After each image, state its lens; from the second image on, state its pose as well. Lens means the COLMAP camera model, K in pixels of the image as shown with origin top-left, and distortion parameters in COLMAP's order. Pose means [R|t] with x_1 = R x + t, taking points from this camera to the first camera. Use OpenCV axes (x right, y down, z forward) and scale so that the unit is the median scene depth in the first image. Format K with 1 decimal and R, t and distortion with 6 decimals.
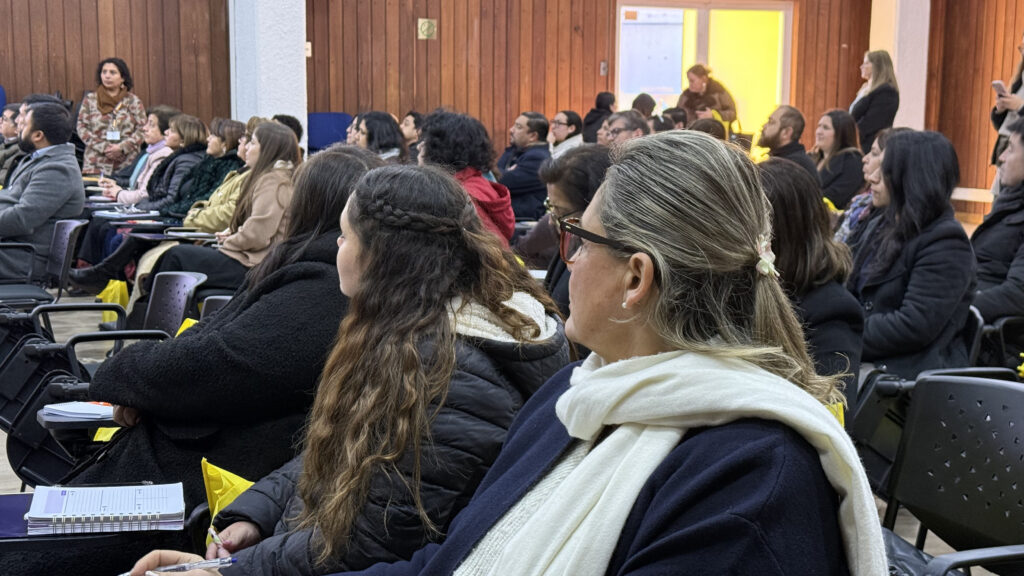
lens RADIAL K [[1407.6, 0, 520.8], [0, 1407.6, 298.0], [0, 0, 1]] dist [0.110109, 0.000000]
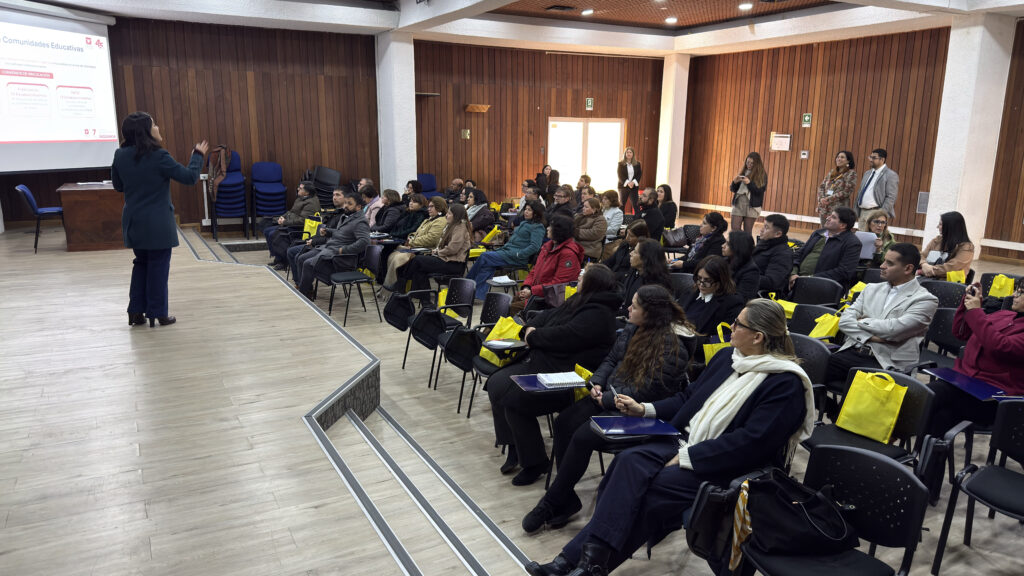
lens RADIAL K [[719.8, 0, 502.6], [0, 719.8, 280.3], [0, 0, 1]] dist [0.062768, -0.082514]
pose [[0.996516, -0.011939, 0.082547, -0.106921], [0.006215, 0.997580, 0.069254, -0.042394], [-0.083174, -0.068500, 0.994178, -0.134553]]
